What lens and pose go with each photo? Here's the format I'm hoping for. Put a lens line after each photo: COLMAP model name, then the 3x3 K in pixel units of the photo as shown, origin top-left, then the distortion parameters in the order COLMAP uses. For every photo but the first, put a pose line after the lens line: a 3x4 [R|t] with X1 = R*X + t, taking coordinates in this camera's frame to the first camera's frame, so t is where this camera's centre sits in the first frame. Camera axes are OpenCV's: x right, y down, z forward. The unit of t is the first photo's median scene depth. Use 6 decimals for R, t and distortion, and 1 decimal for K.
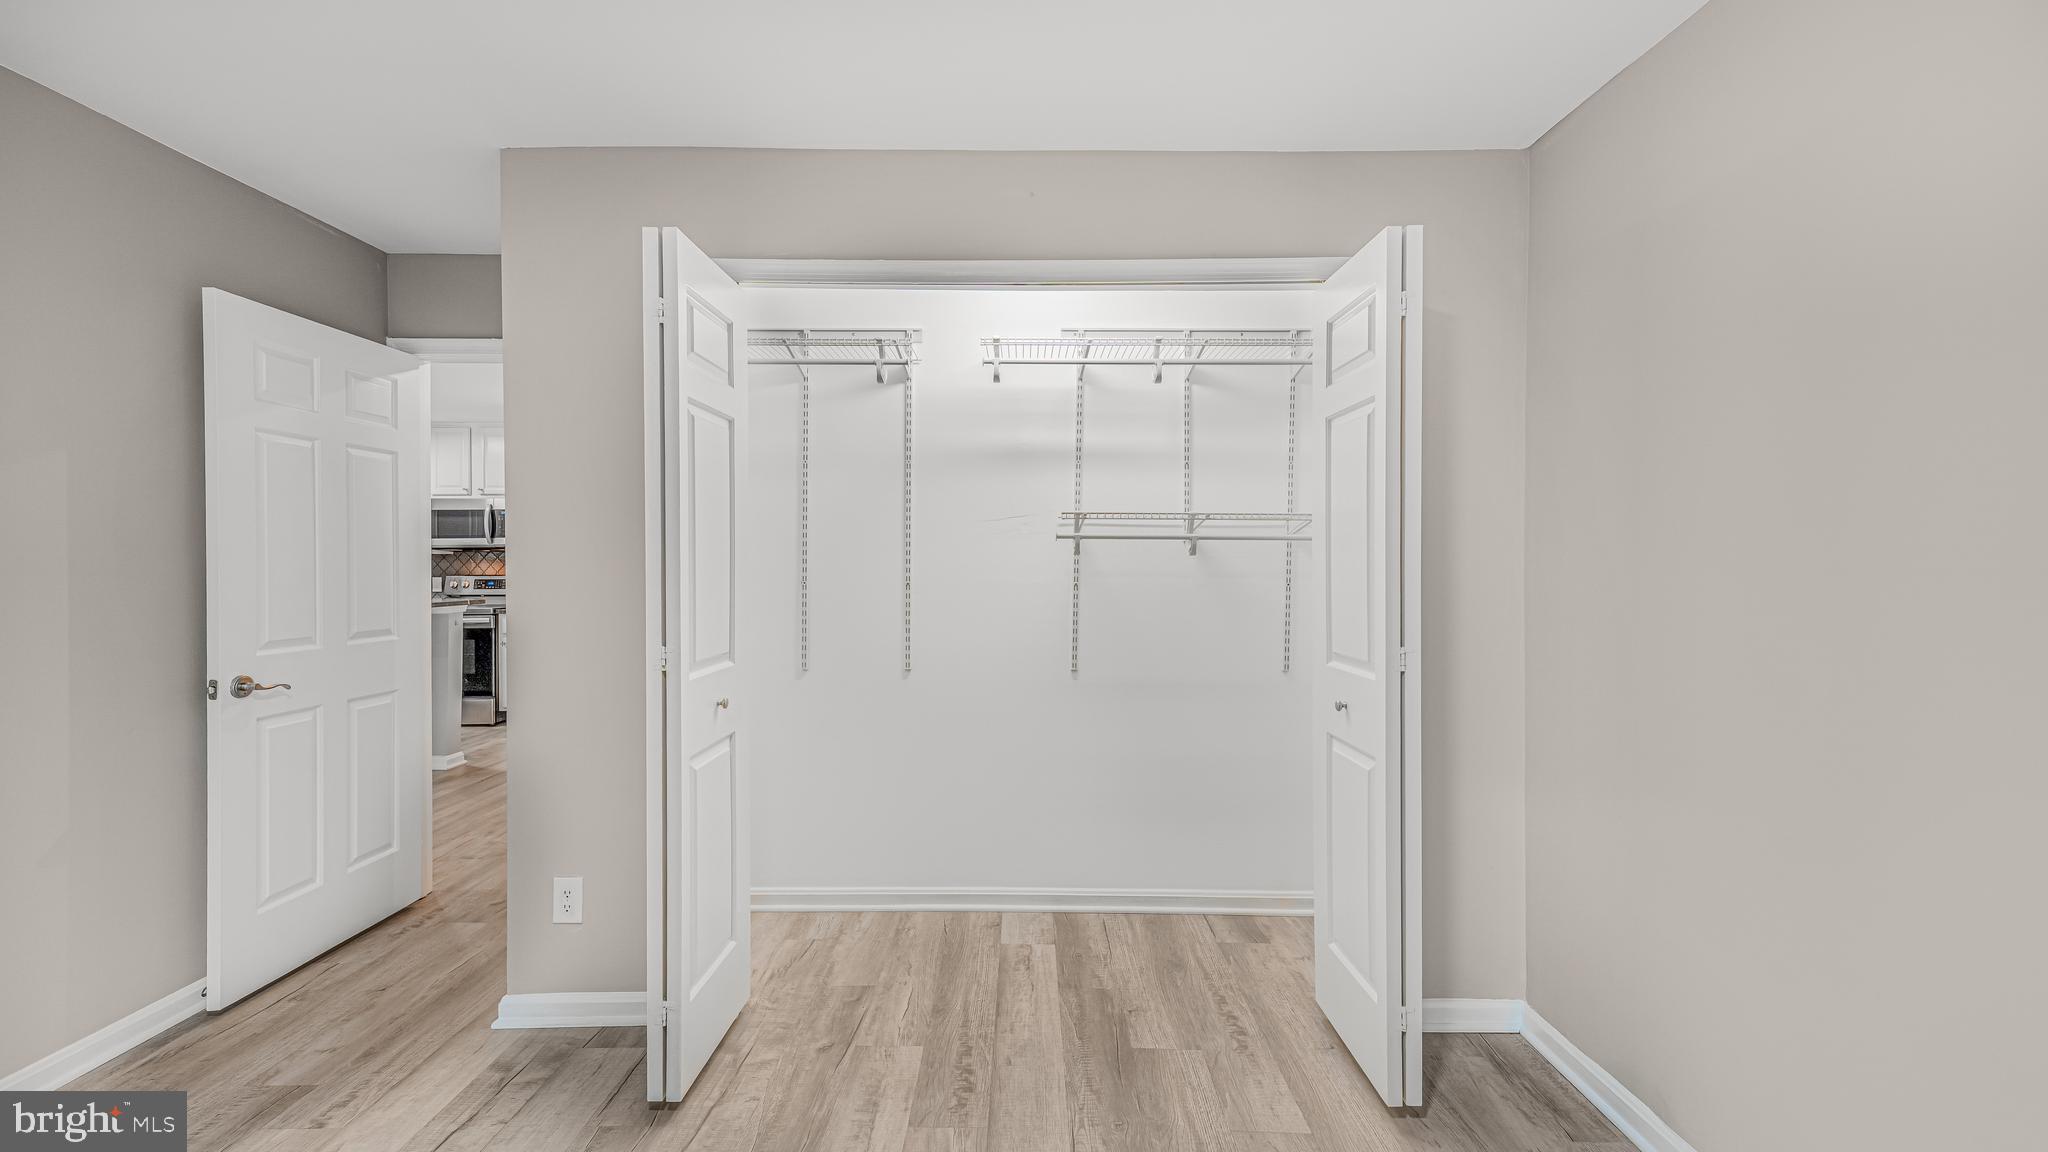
lens RADIAL K [[822.6, 0, 1043.5], [0, 822.6, 574.7], [0, 0, 1]] dist [0.019736, -0.002996]
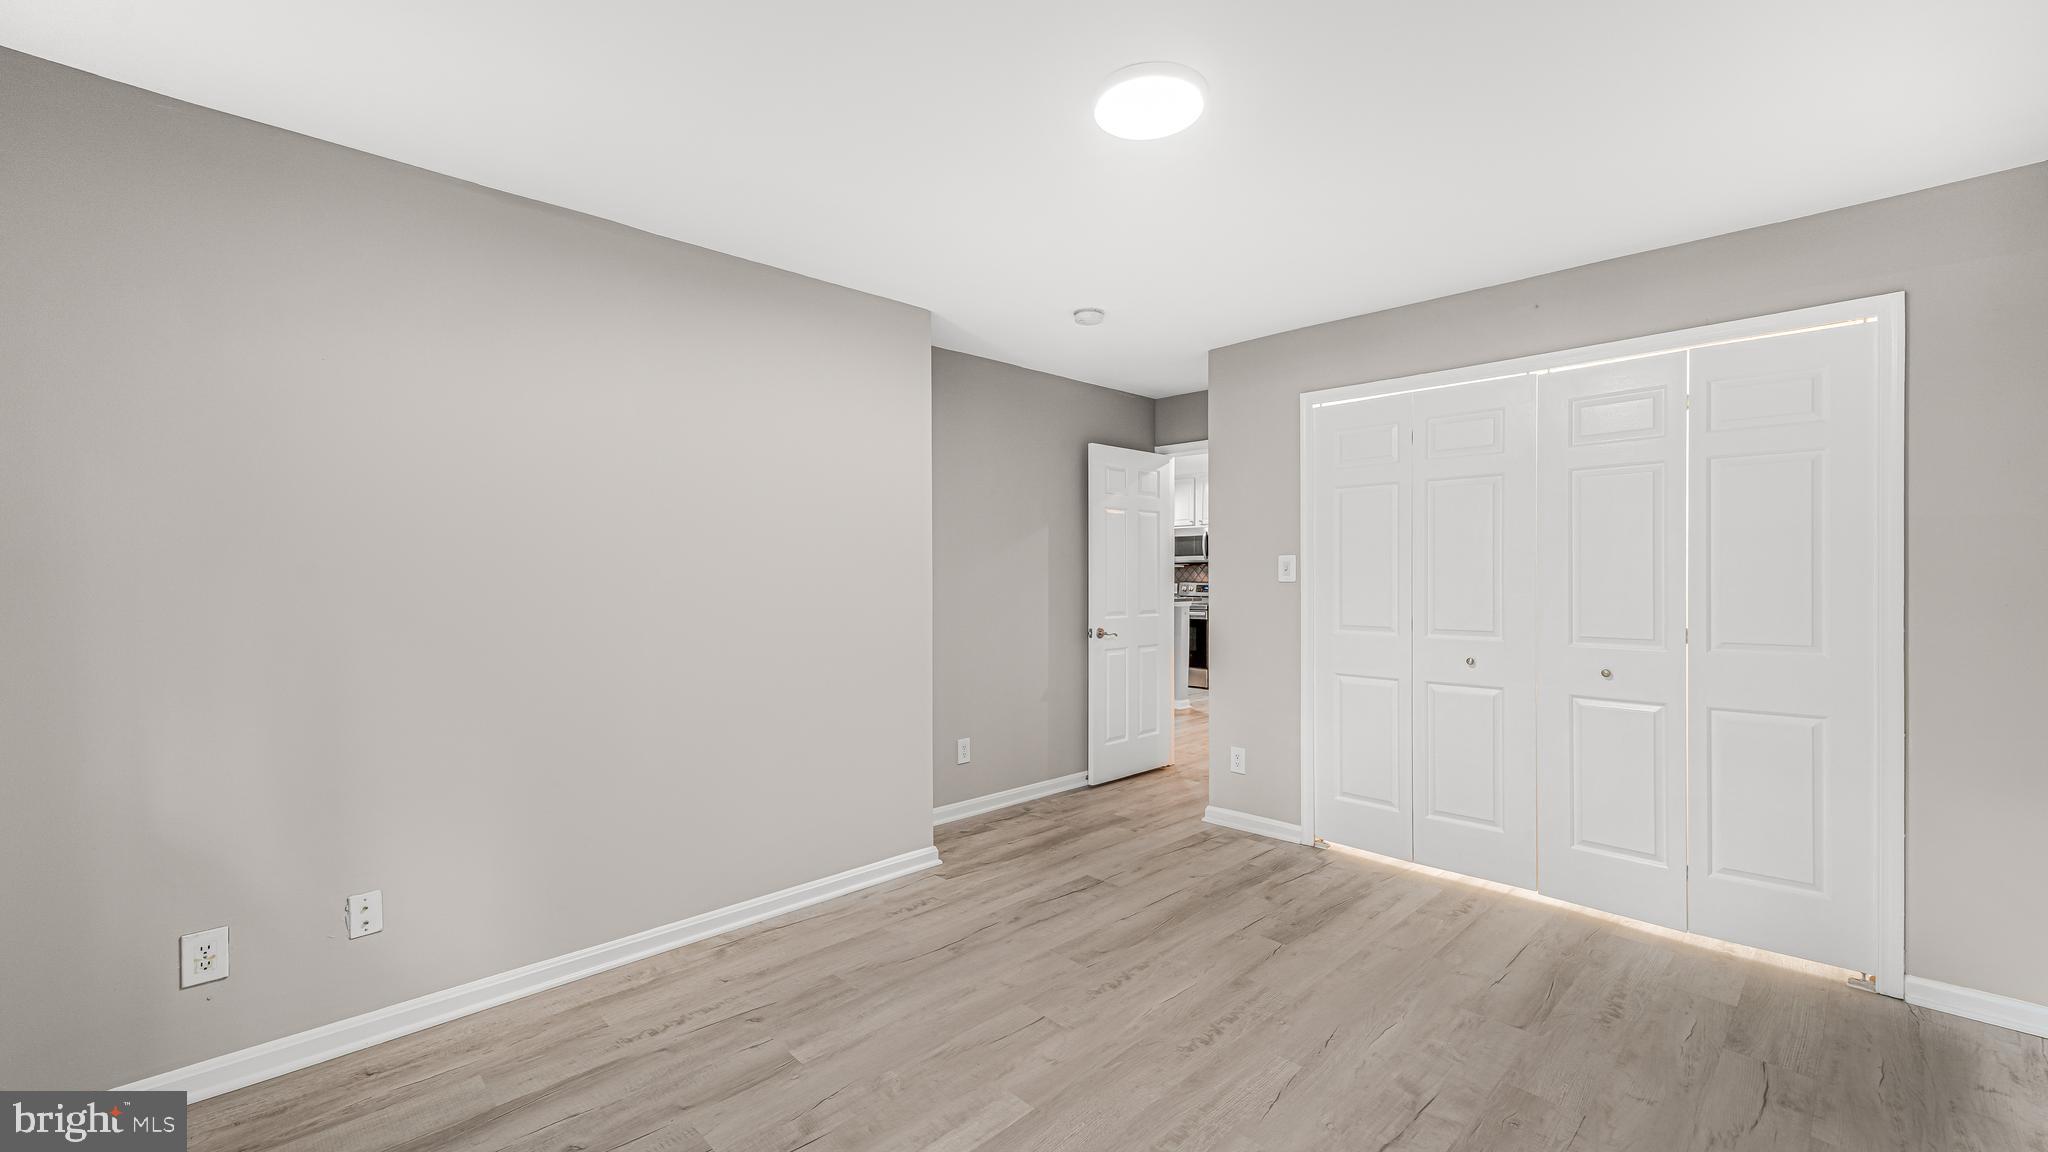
lens RADIAL K [[822.6, 0, 1027.4], [0, 822.6, 579.0], [0, 0, 1]] dist [0.019736, -0.002996]
pose [[0.692414, -0.001793, -0.721498, 0.297962], [-0.004349, 0.999968, -0.006659, 0.012644], [0.721487, 0.007748, 0.692385, -0.420560]]
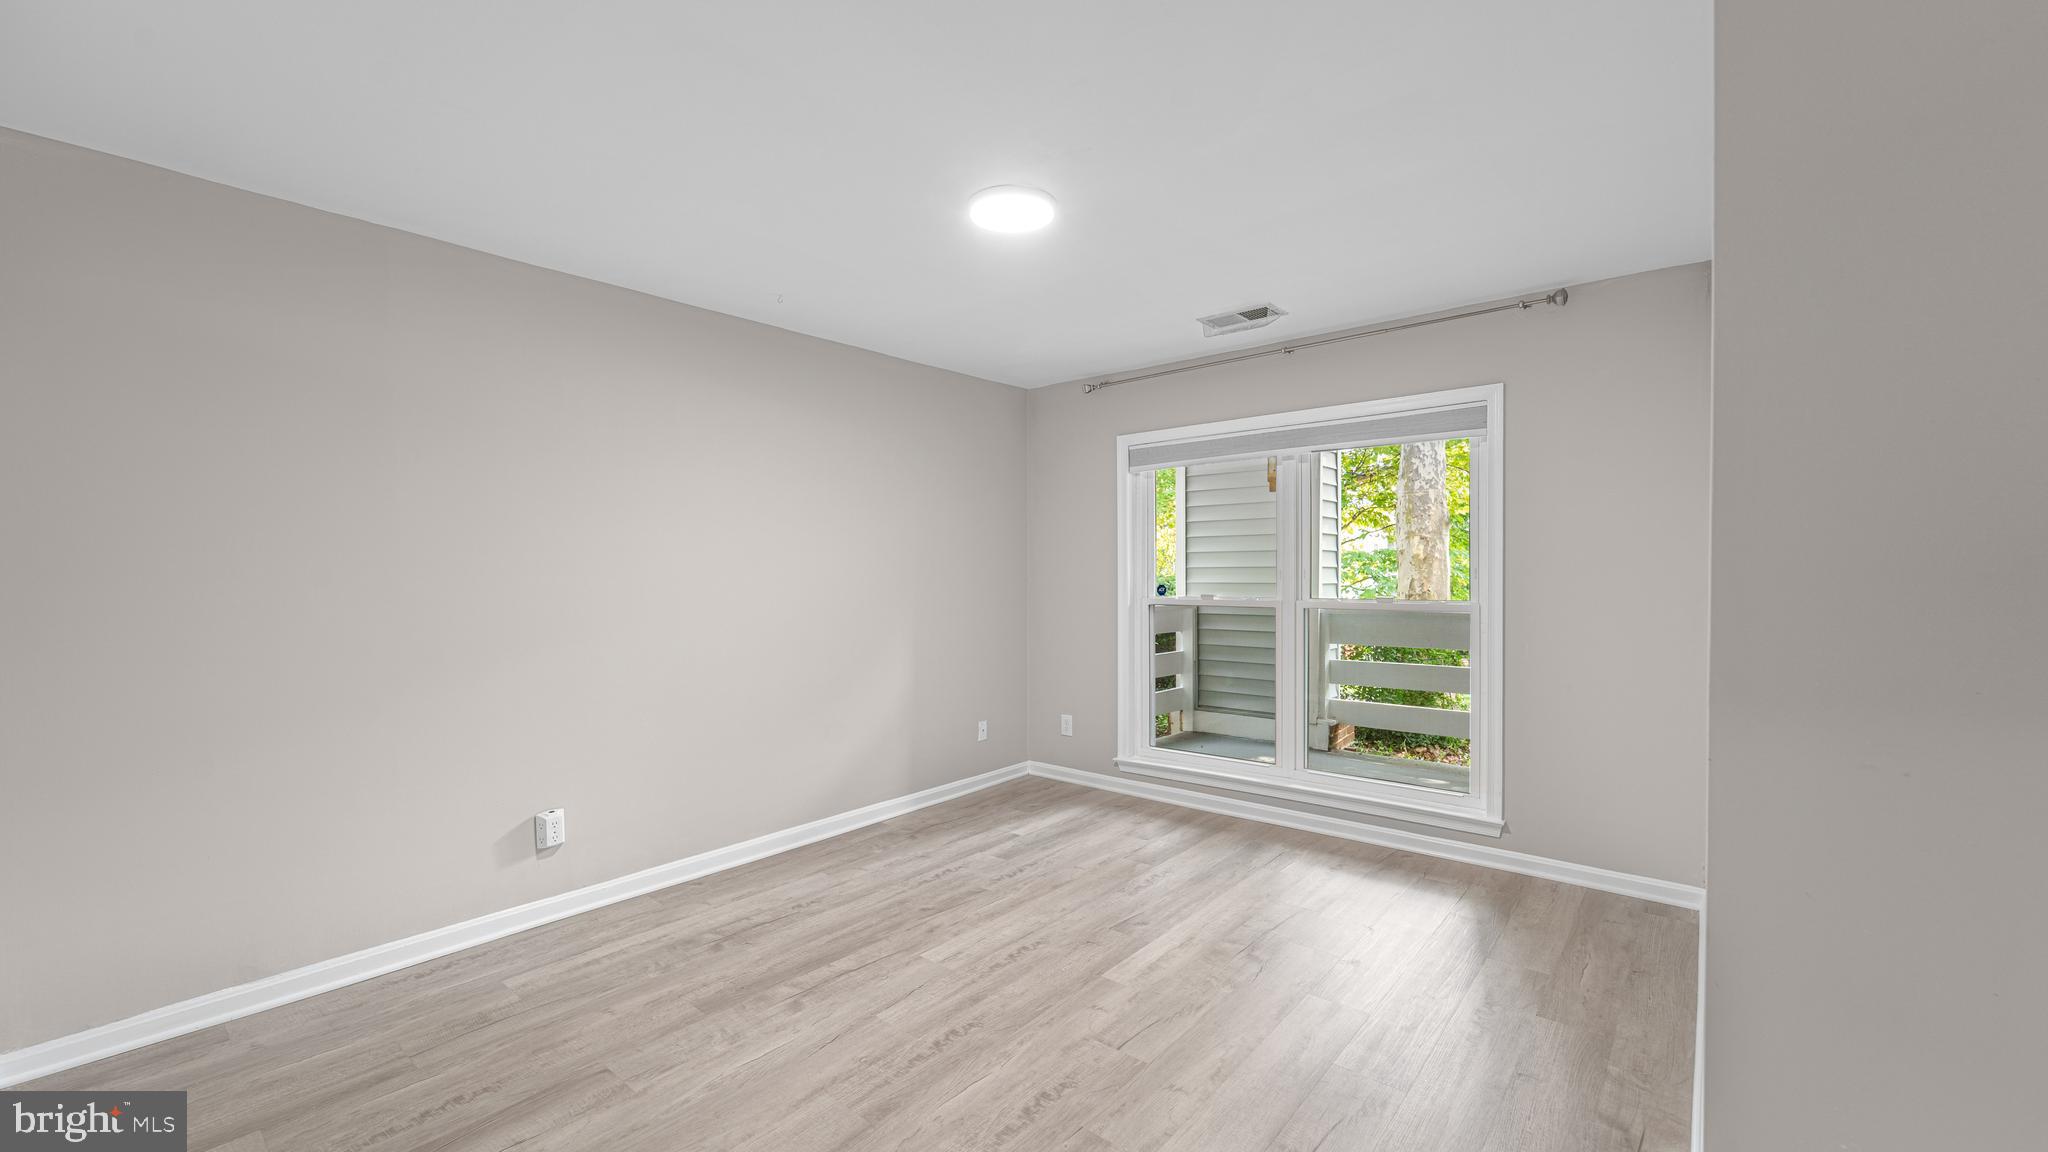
lens RADIAL K [[822.6, 0, 1018.3], [0, 822.6, 579.1], [0, 0, 1]] dist [0.019736, -0.002996]
pose [[-0.754170, -0.010508, 0.656595, -1.430894], [0.008436, 0.999634, 0.025688, -0.033245], [-0.656625, 0.024912, -0.753806, 1.650845]]
